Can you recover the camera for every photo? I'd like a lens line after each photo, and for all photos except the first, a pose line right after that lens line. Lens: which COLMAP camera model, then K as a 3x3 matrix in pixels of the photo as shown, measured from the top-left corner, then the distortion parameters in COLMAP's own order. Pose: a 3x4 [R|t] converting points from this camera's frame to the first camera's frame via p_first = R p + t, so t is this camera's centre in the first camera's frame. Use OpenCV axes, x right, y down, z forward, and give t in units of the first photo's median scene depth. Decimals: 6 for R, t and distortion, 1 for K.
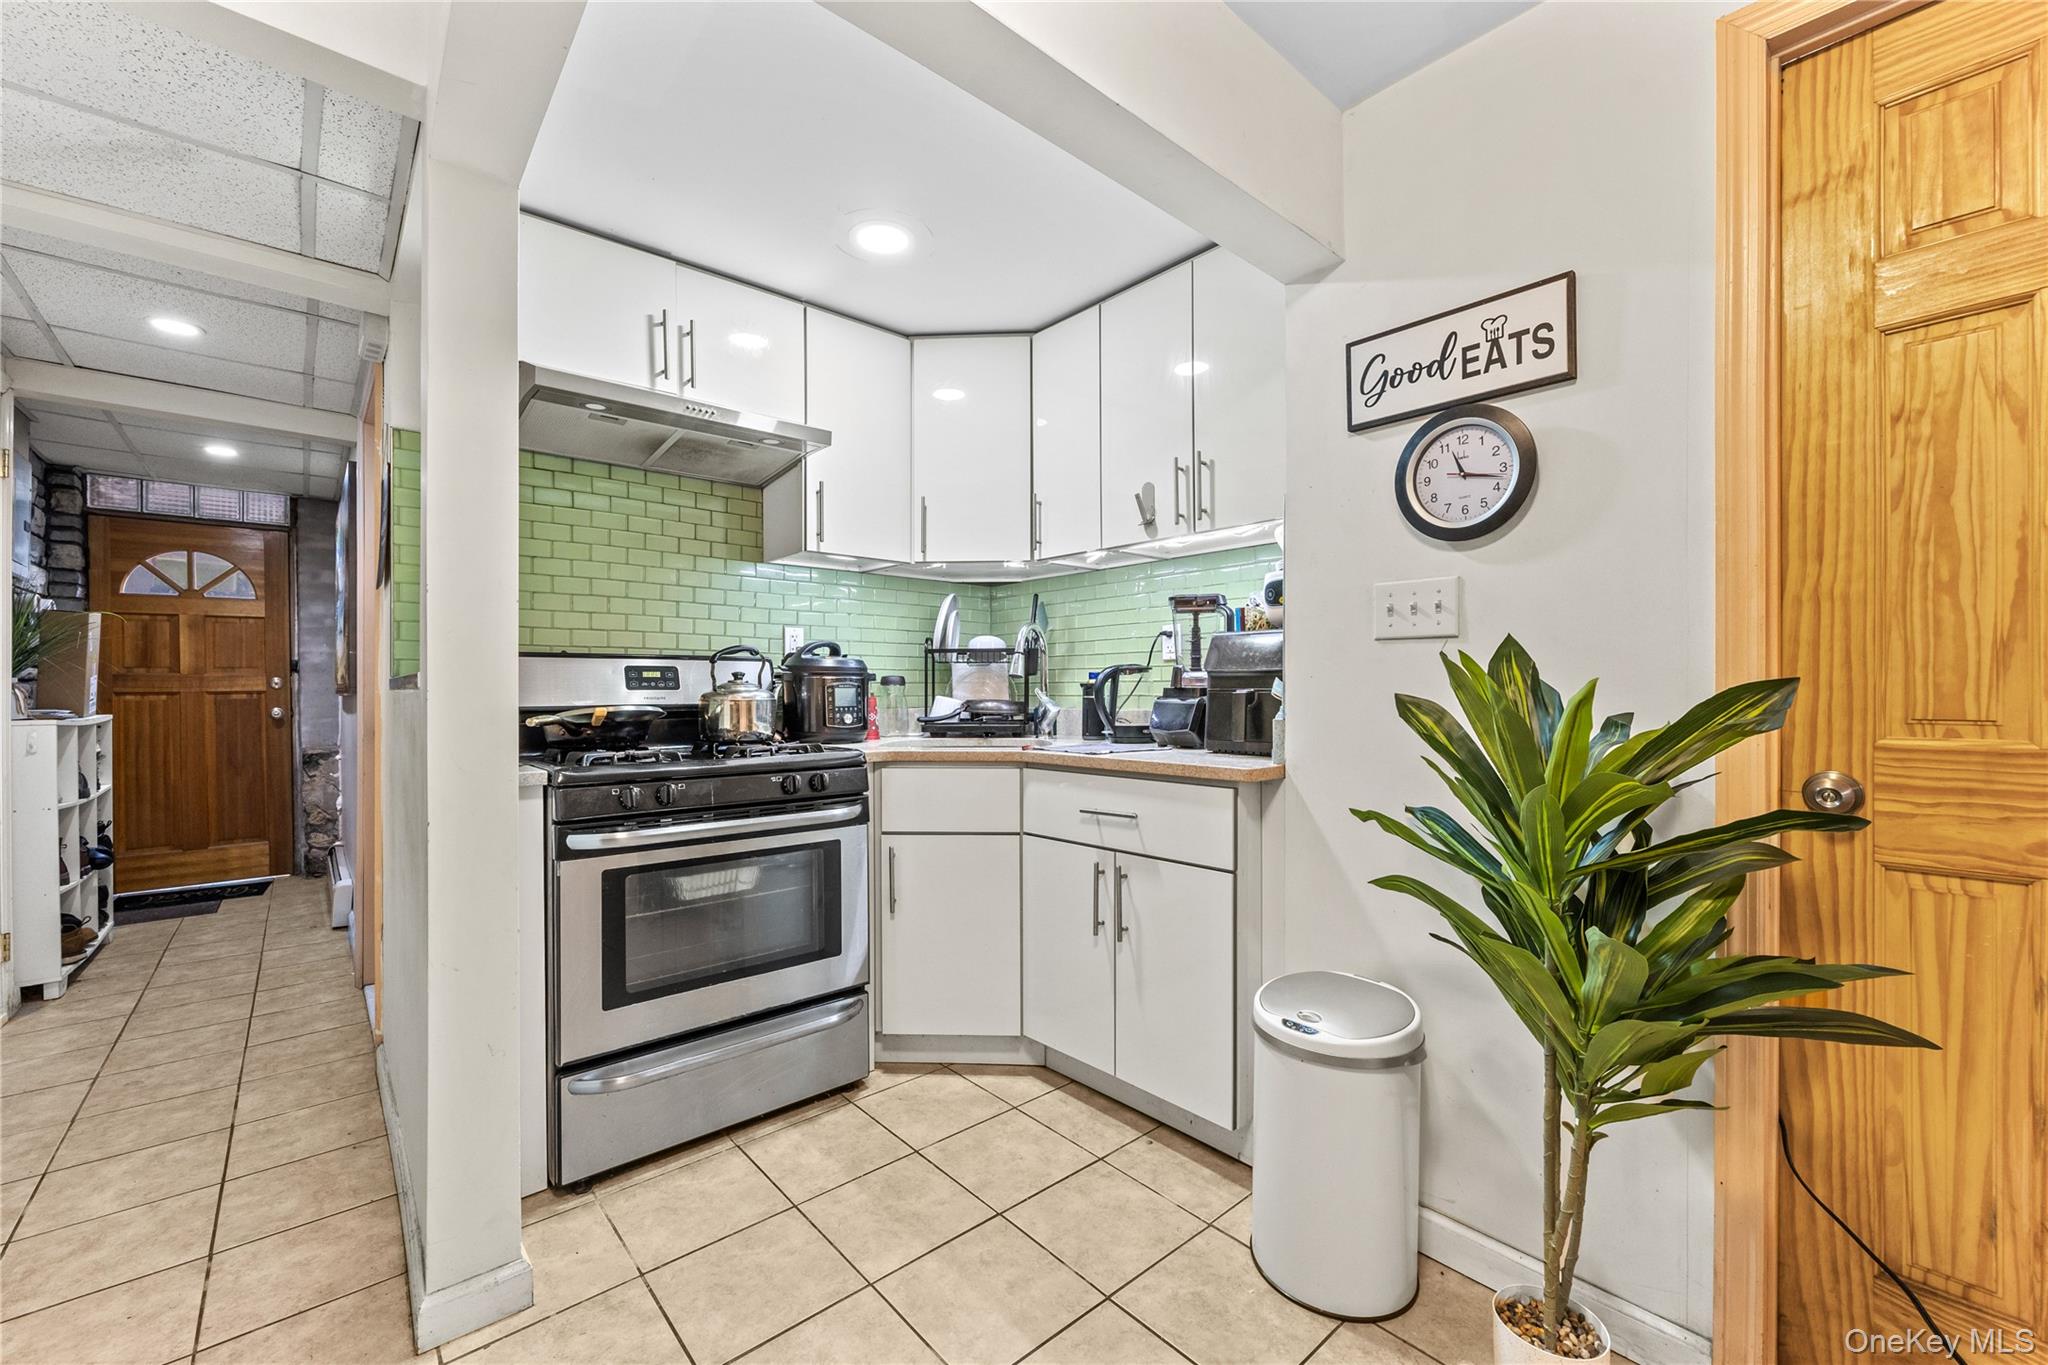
lens RADIAL K [[828.1, 0, 1024.6], [0, 828.1, 689.0], [0, 0, 1]] dist [0.002354, -0.000062]
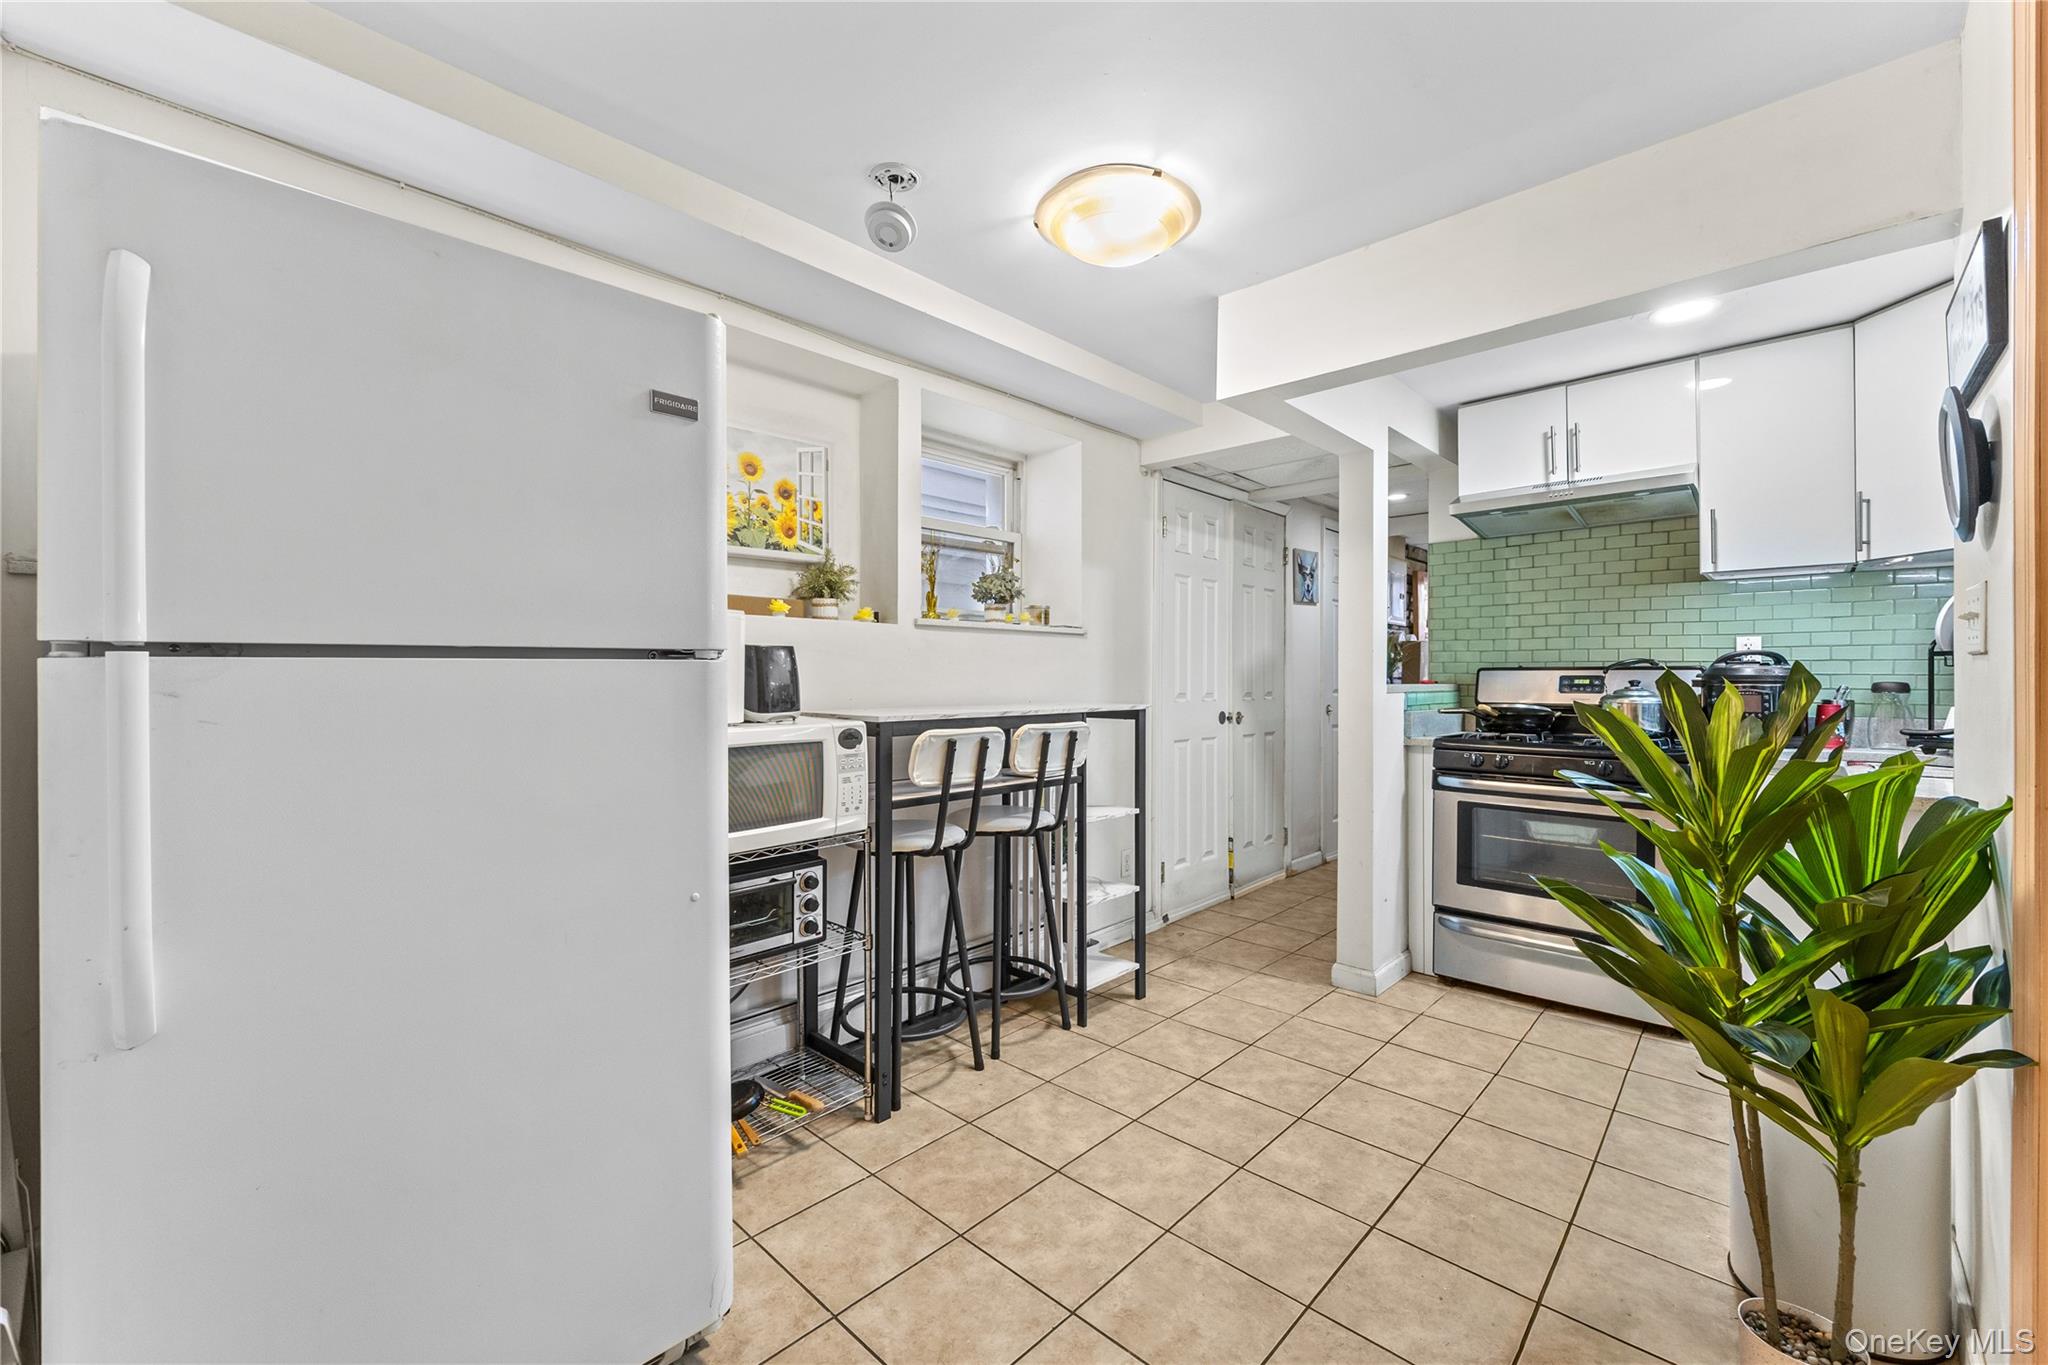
lens RADIAL K [[828.1, 0, 1025.5], [0, 828.1, 680.5], [0, 0, 1]] dist [0.002354, -0.000062]
pose [[0.092638, 0.003864, -0.995692, 0.866173], [-0.006010, 0.999976, 0.003321, -0.019847], [0.995682, 0.005677, 0.092659, -0.027286]]
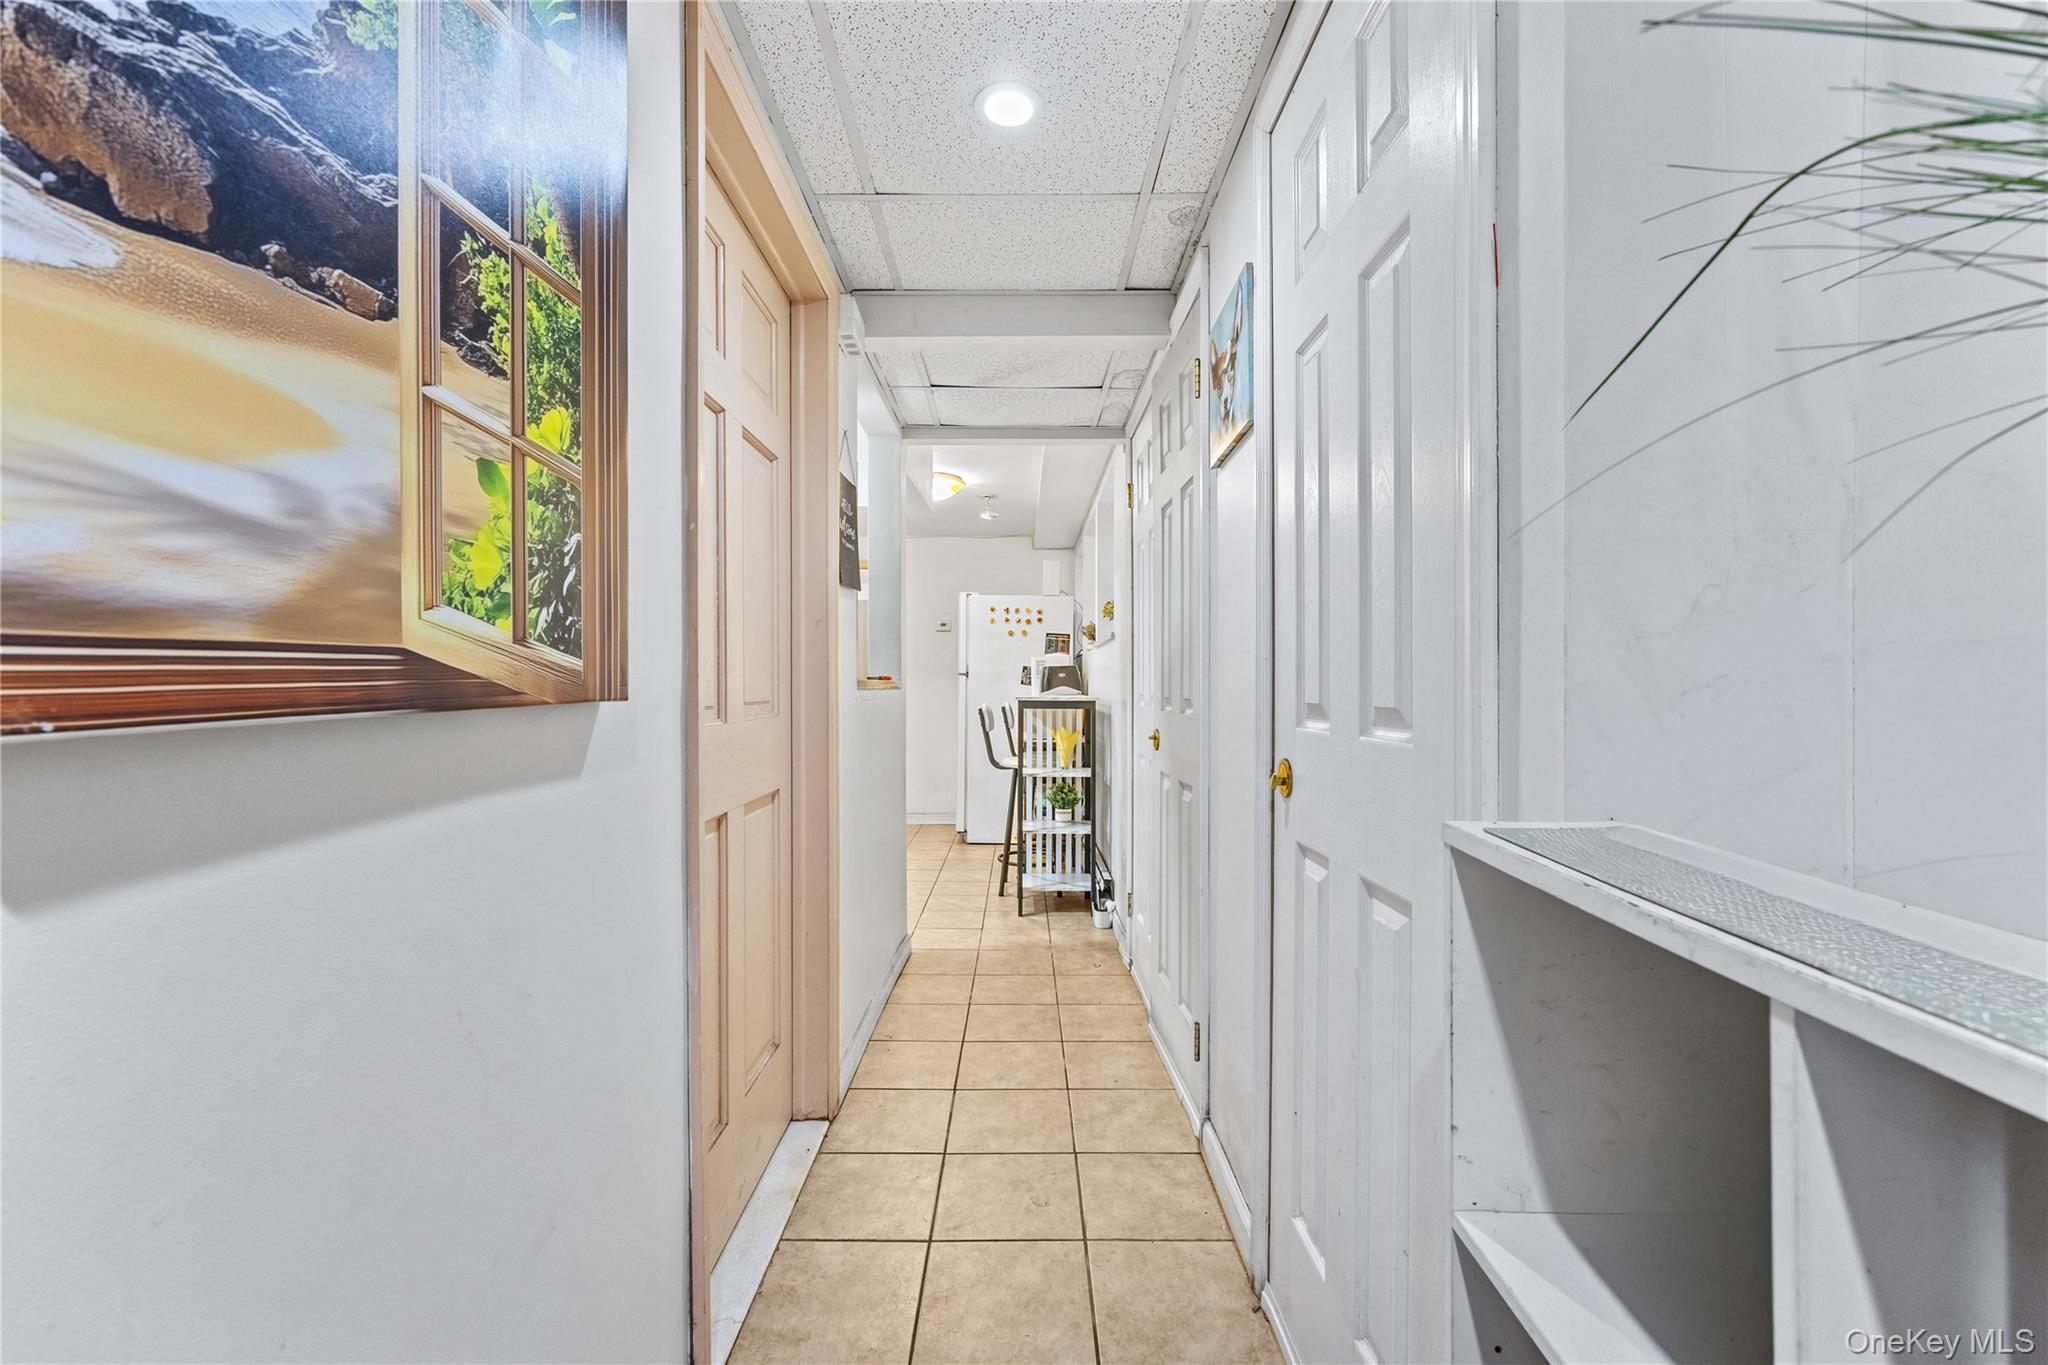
lens RADIAL K [[828.1, 0, 1024.7], [0, 828.1, 682.9], [0, 0, 1]] dist [0.002354, -0.000062]
pose [[-0.759027, 0.001278, 0.651058, -1.571862], [0.002200, 0.999997, 0.000602, -0.005432], [-0.651056, 0.001889, -0.759028, 1.601820]]
